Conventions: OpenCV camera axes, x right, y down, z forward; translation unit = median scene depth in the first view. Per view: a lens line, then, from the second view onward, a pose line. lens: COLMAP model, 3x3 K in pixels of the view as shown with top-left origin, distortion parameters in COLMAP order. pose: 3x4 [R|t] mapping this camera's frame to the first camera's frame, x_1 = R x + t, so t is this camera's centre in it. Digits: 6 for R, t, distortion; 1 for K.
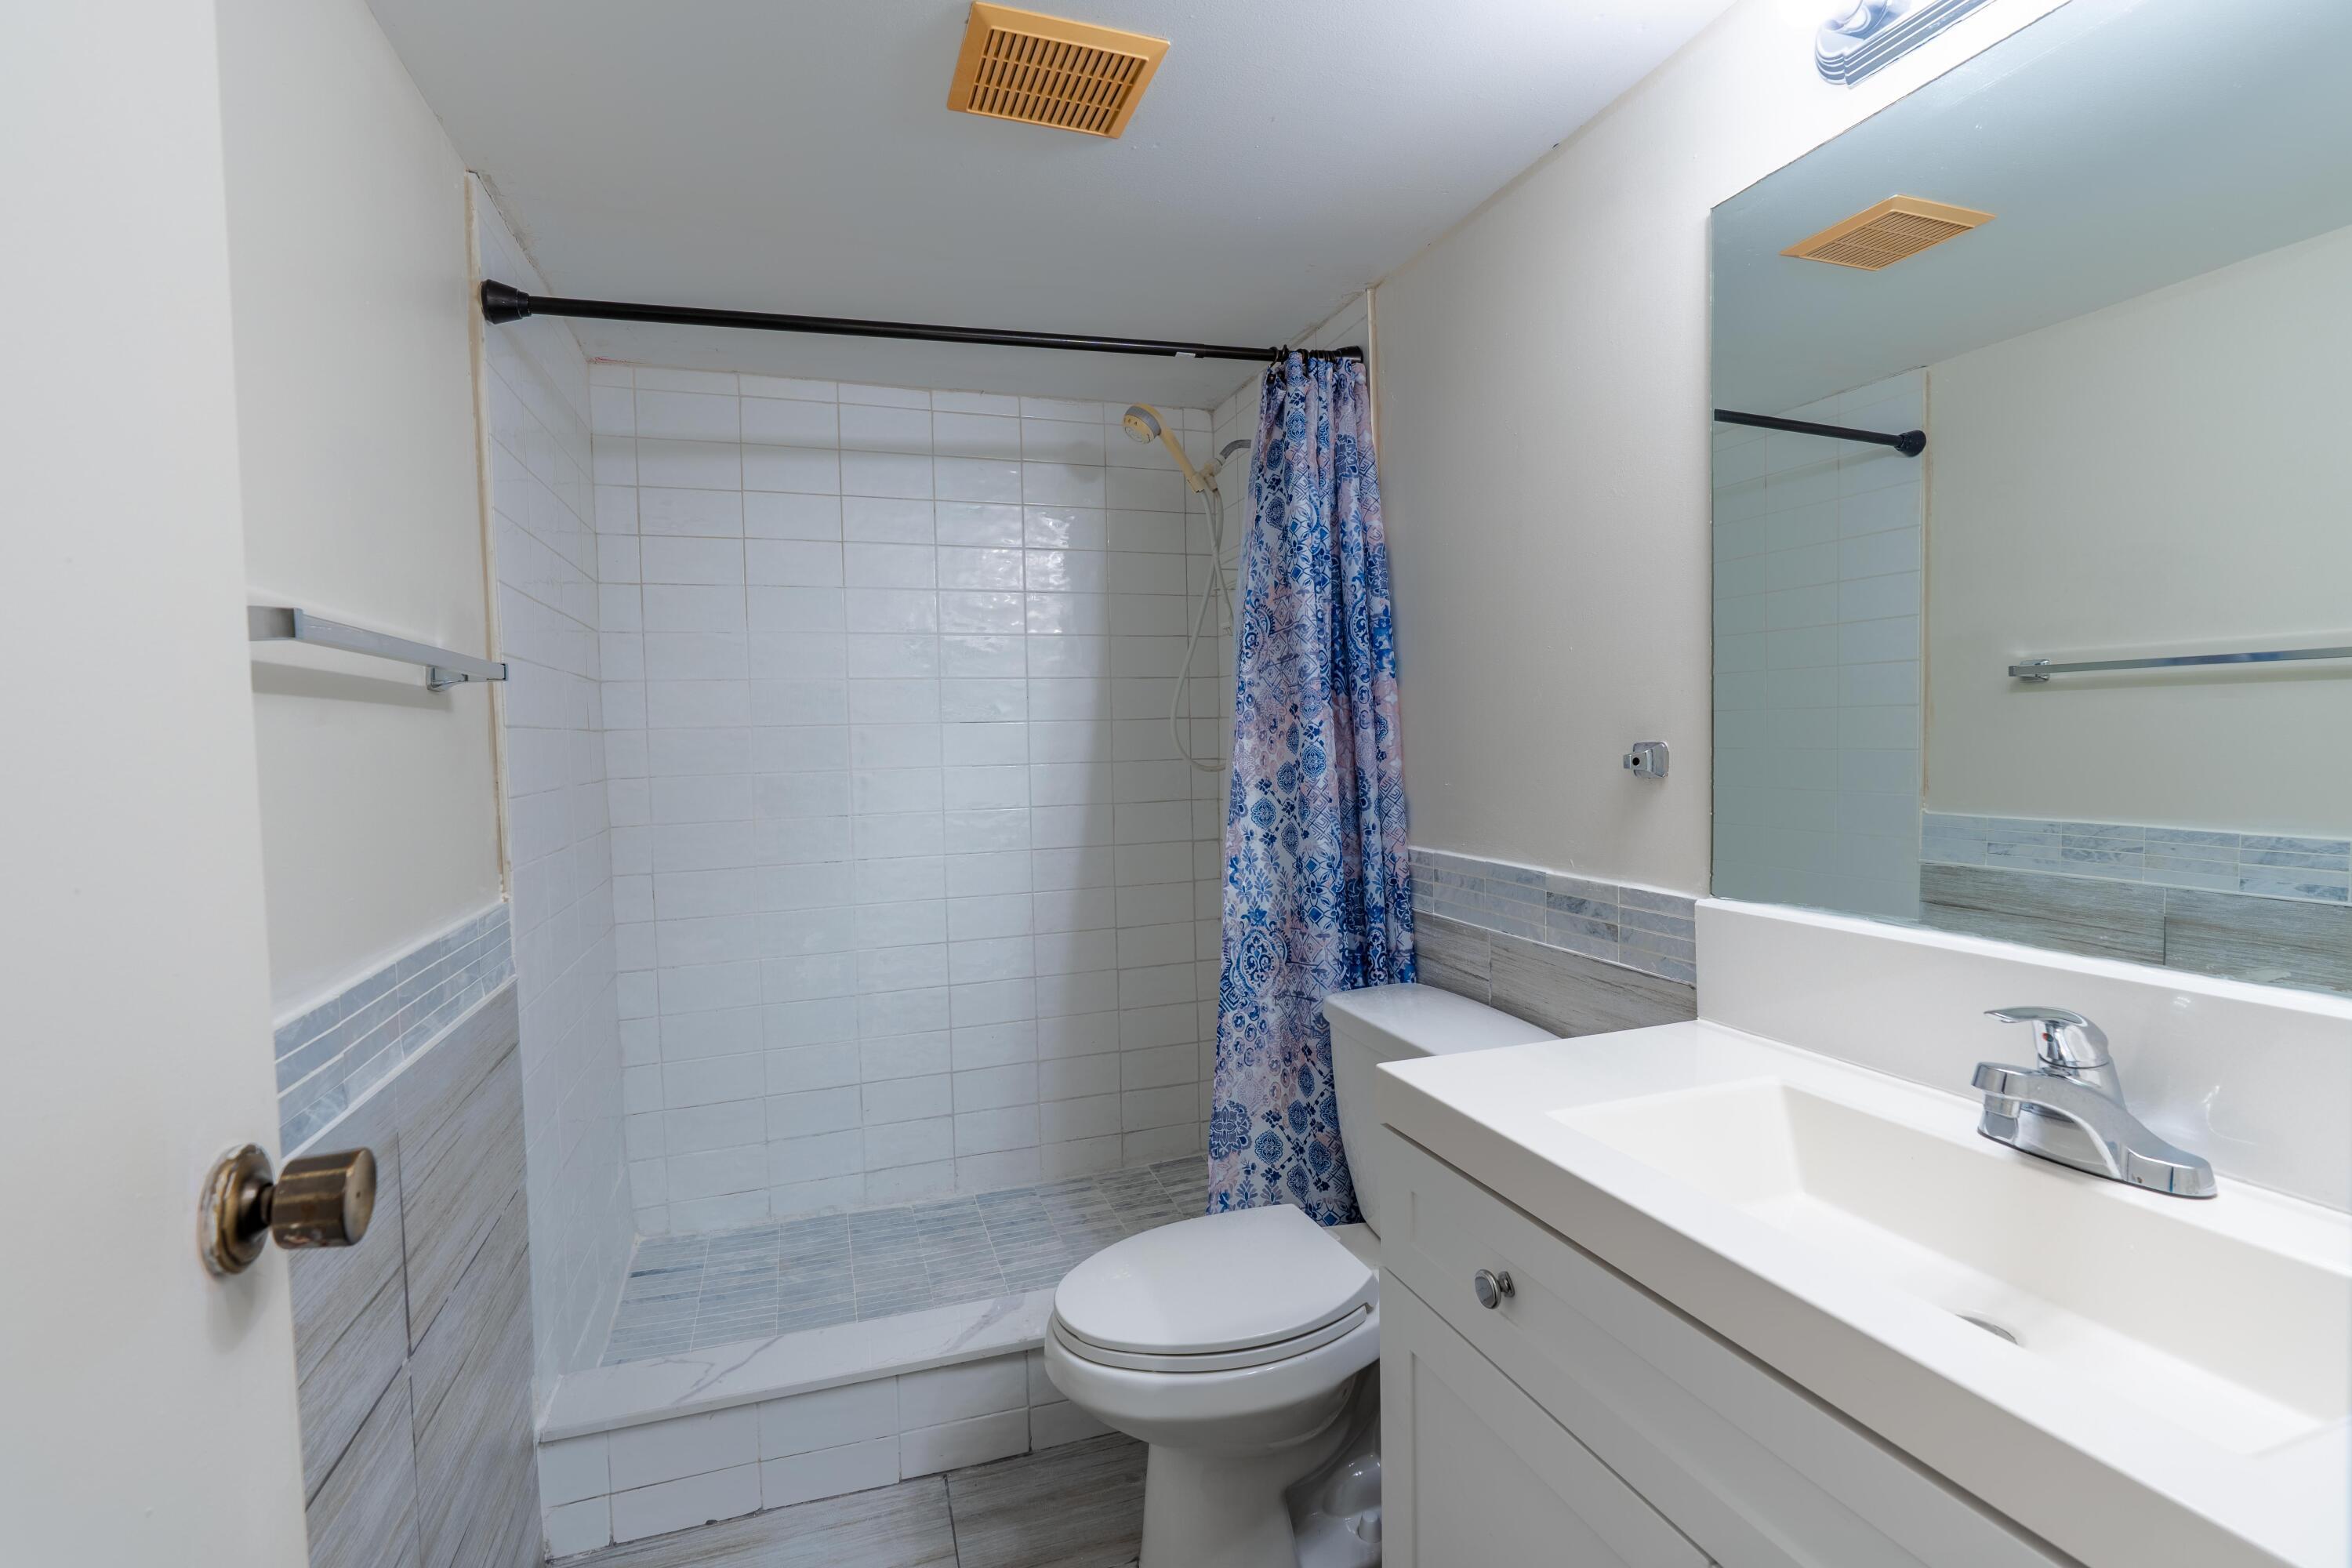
lens RADIAL K [[1061.8, 0, 1174.5], [0, 1061.8, 776.6], [0, 0, 1]] dist [-0.003852, 0.000241]
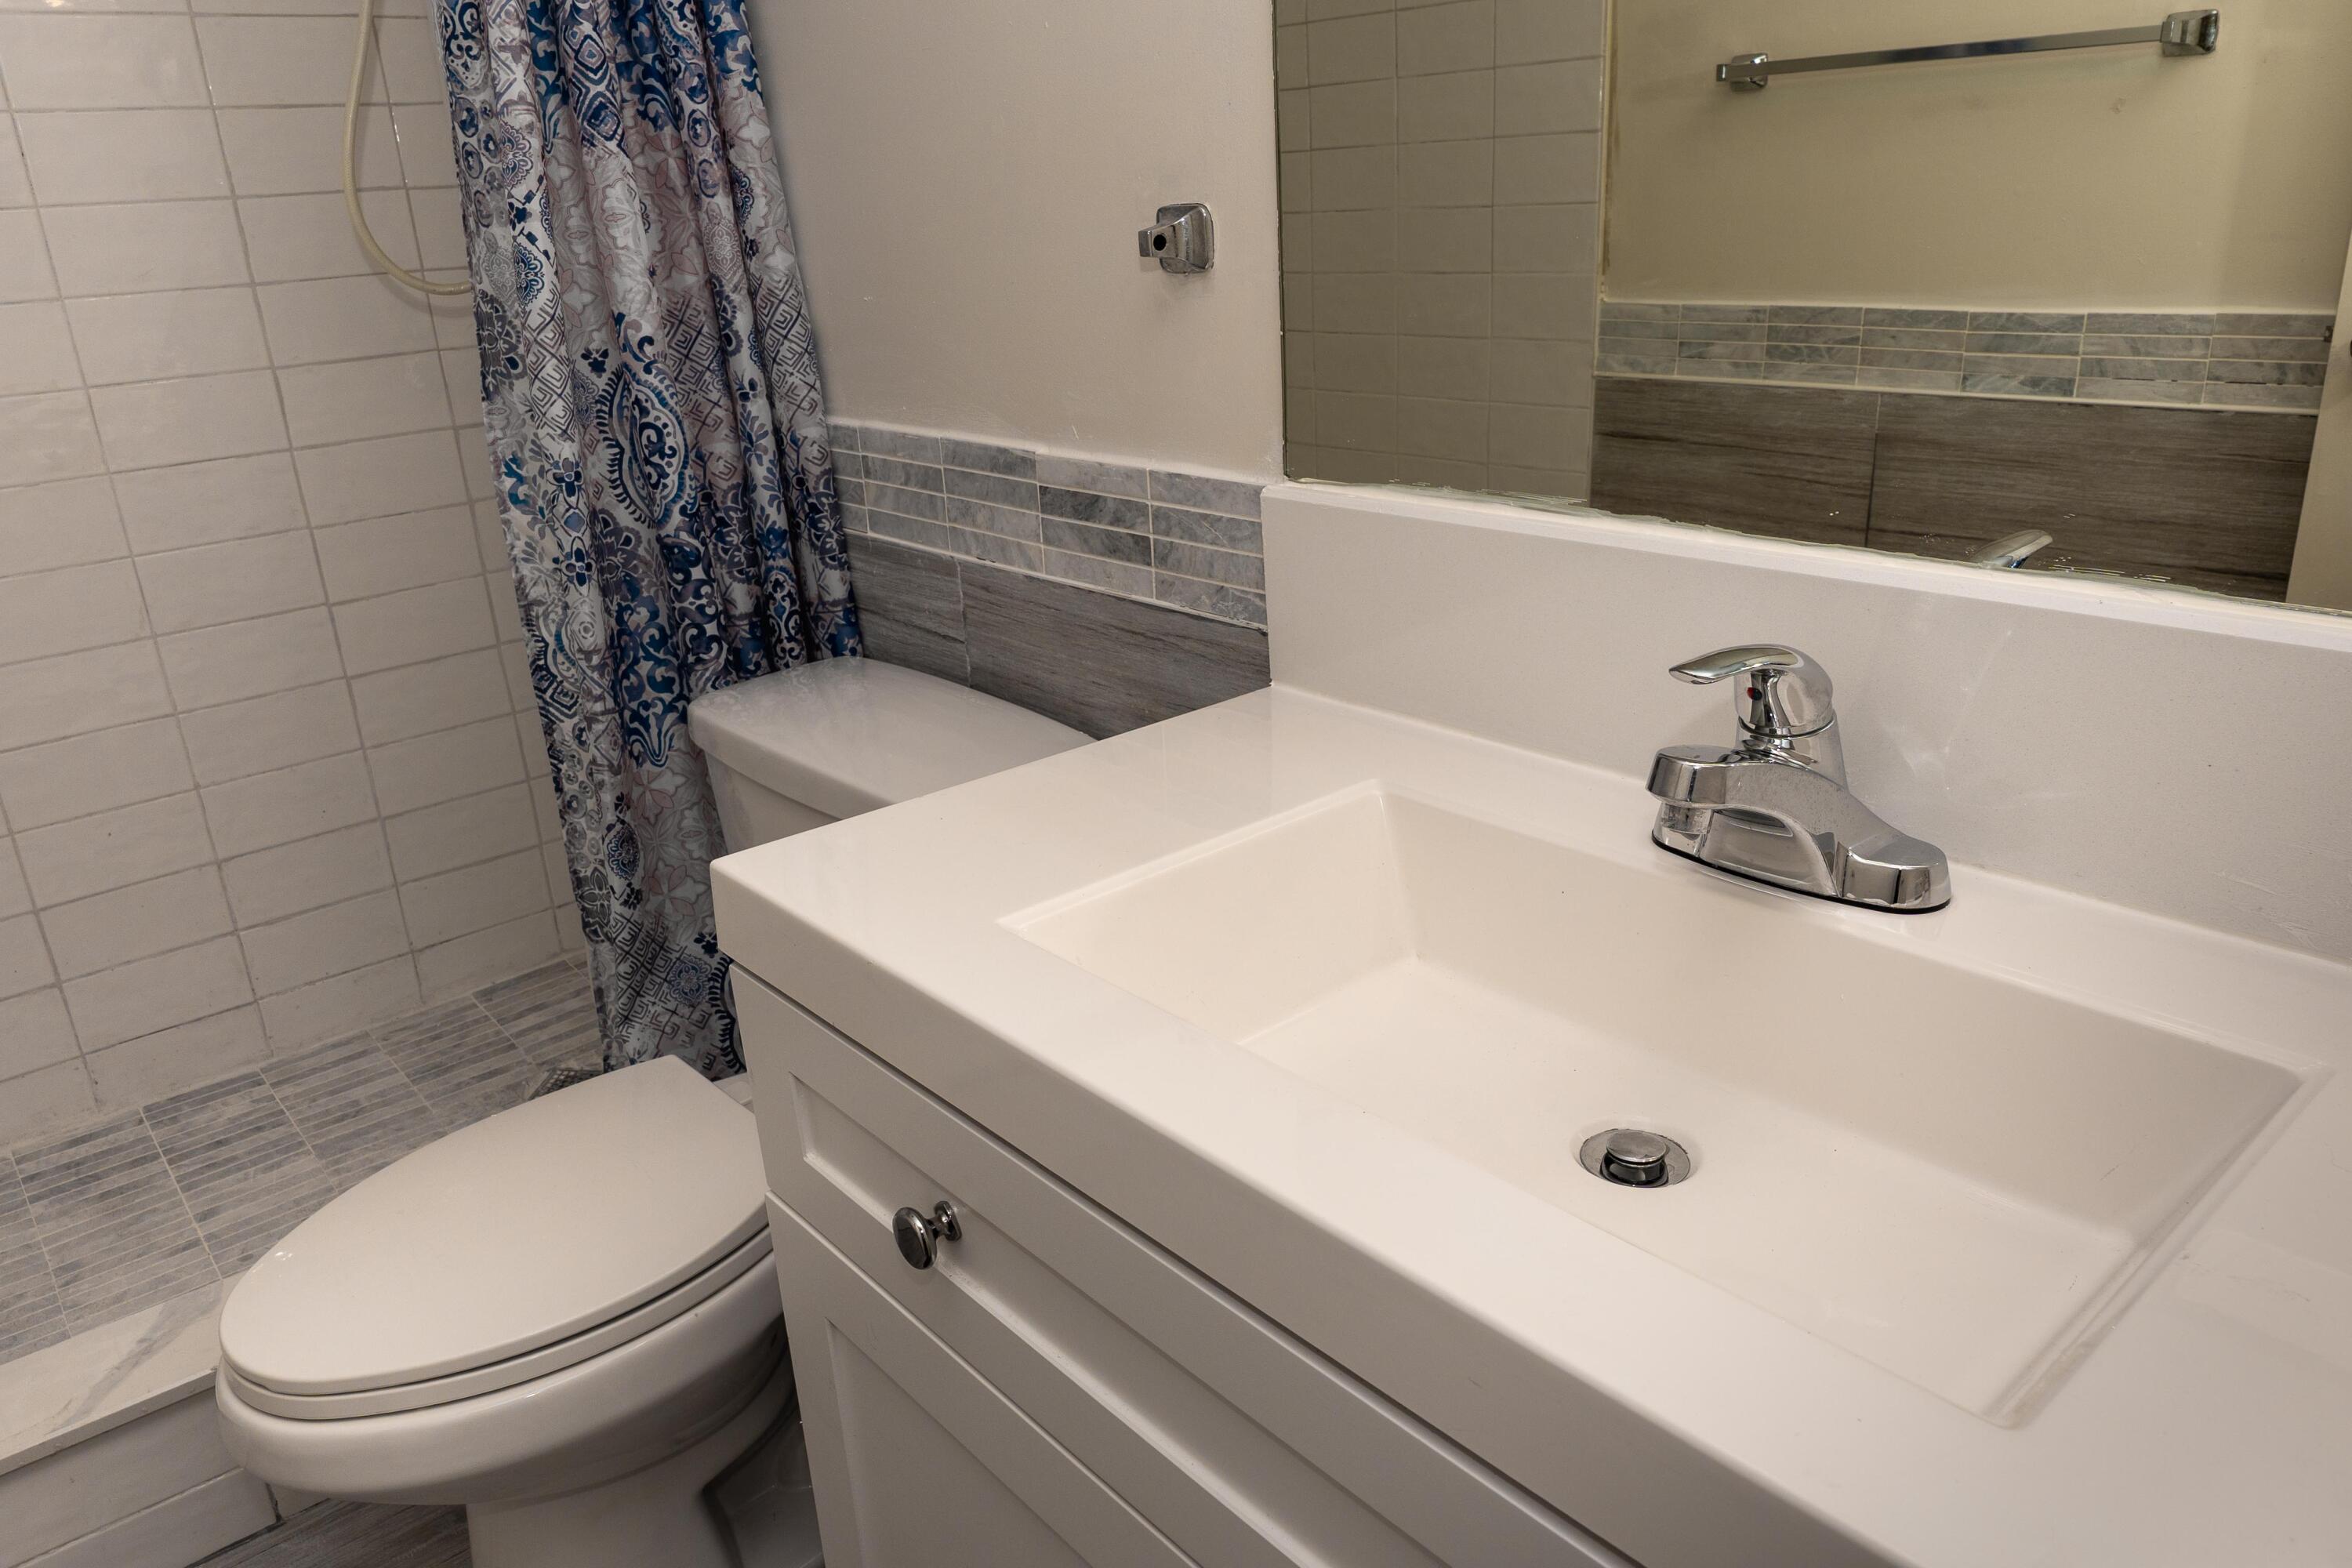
lens RADIAL K [[1620.6, 0, 1176.0], [0, 1620.6, 784.0], [0, 0, 1]] dist [-0.007865, -0.003590]
pose [[0.932355, -0.151992, 0.328043, 0.087610], [0.047409, 0.950903, 0.305837, -0.002228], [-0.358422, -0.269596, 0.893785, 0.118576]]
